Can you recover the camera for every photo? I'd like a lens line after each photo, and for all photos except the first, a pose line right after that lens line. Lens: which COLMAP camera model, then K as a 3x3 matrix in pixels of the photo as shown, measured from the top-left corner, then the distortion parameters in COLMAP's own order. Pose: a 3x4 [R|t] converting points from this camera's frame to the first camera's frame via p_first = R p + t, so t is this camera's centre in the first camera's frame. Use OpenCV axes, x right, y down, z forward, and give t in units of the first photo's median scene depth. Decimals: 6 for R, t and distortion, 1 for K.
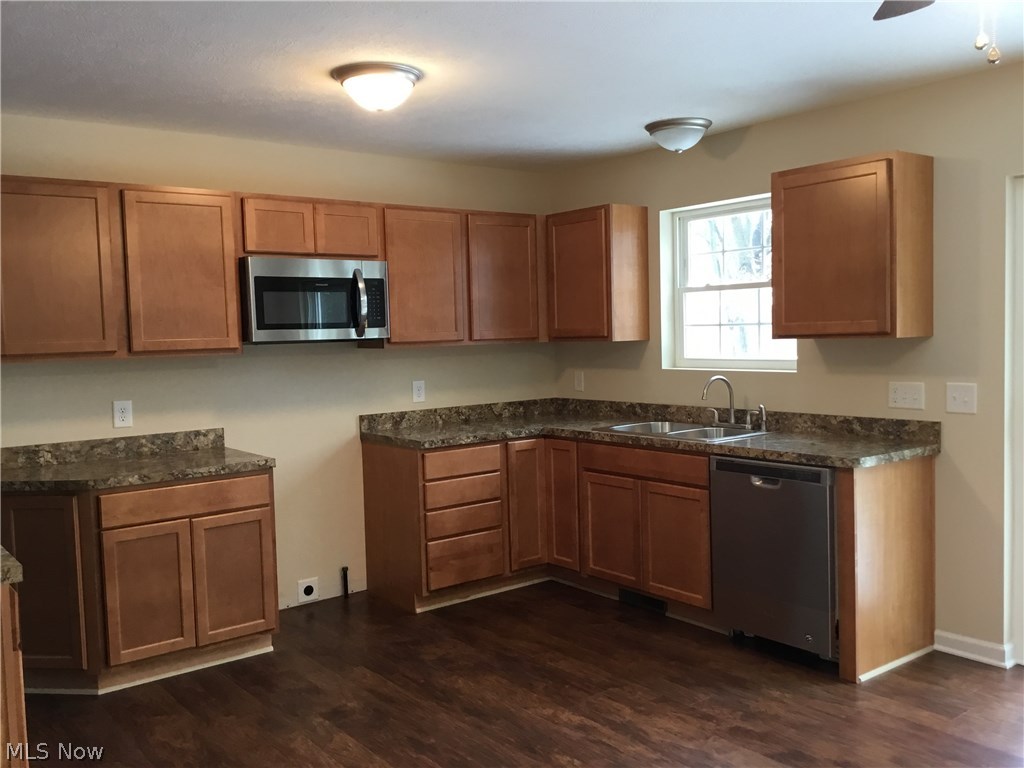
lens RADIAL K [[921.0, 0, 513.6], [0, 921.0, 387.2], [0, 0, 1]] dist [0.133956, -0.251104]
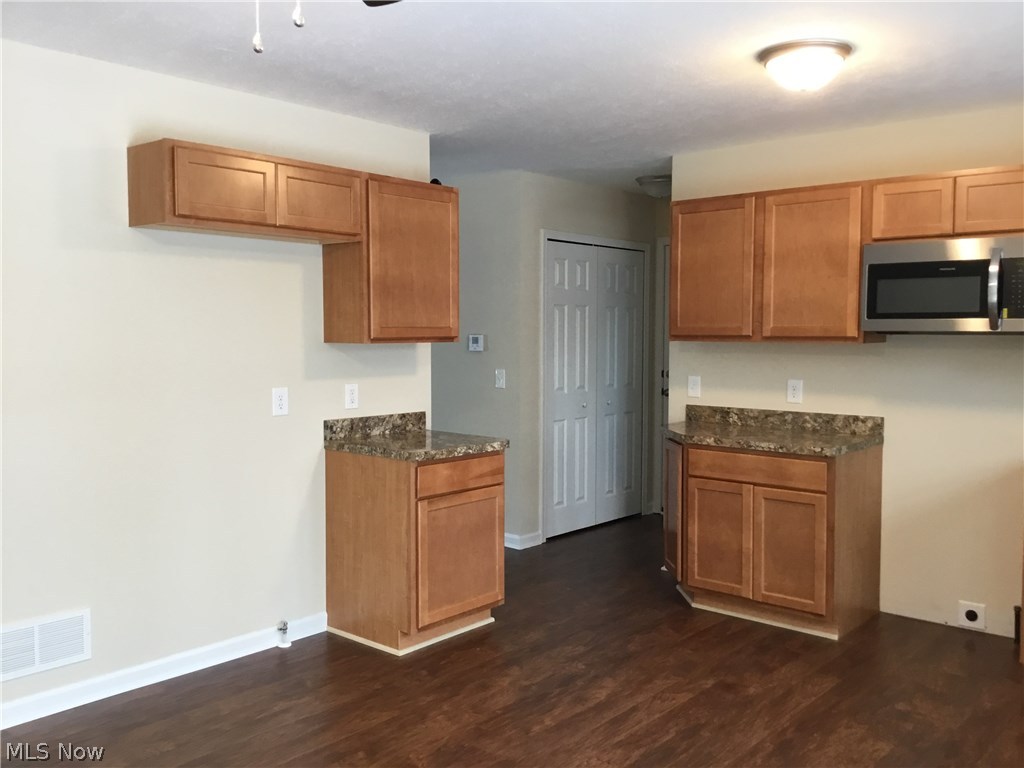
lens RADIAL K [[921.0, 0, 513.6], [0, 921.0, 387.2], [0, 0, 1]] dist [0.133956, -0.251104]
pose [[0.184813, 0.091583, -0.978497, 0.625816], [-0.070037, 0.994344, 0.079838, -0.042764], [0.980275, 0.053776, 0.190182, 0.449576]]
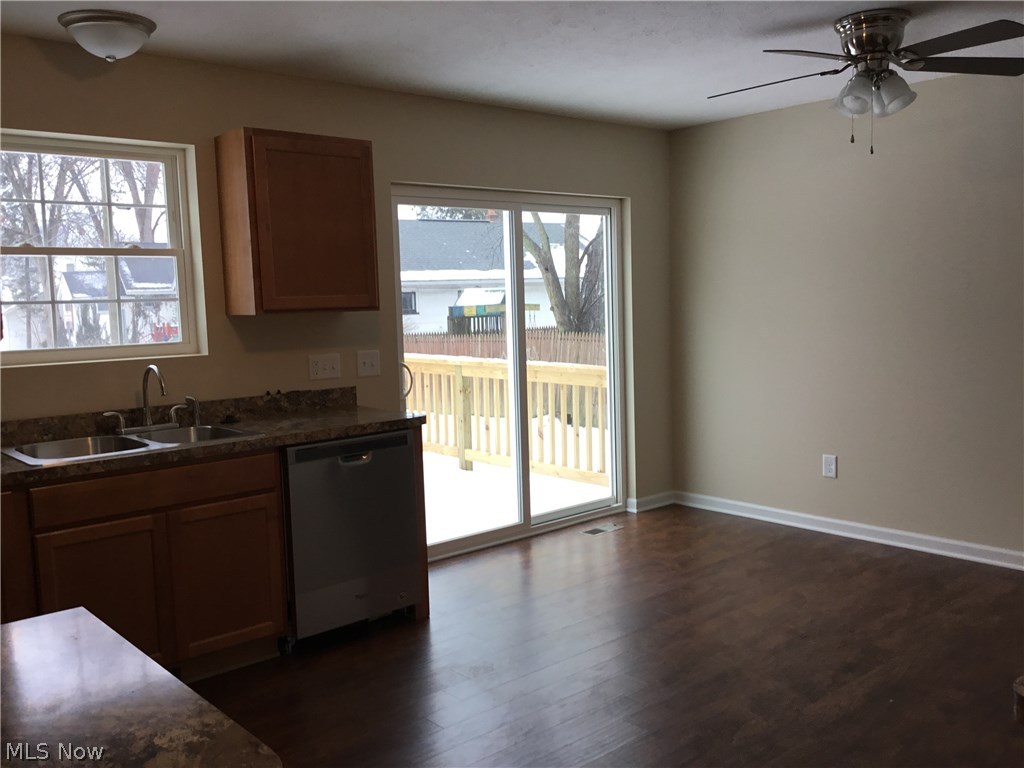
lens RADIAL K [[921.0, 0, 513.6], [0, 921.0, 387.2], [0, 0, 1]] dist [0.133956, -0.251104]
pose [[-0.053328, -0.069826, 0.996133, -0.638259], [0.095931, 0.992580, 0.074713, -0.025623], [-0.993958, 0.099544, -0.046234, 0.813957]]
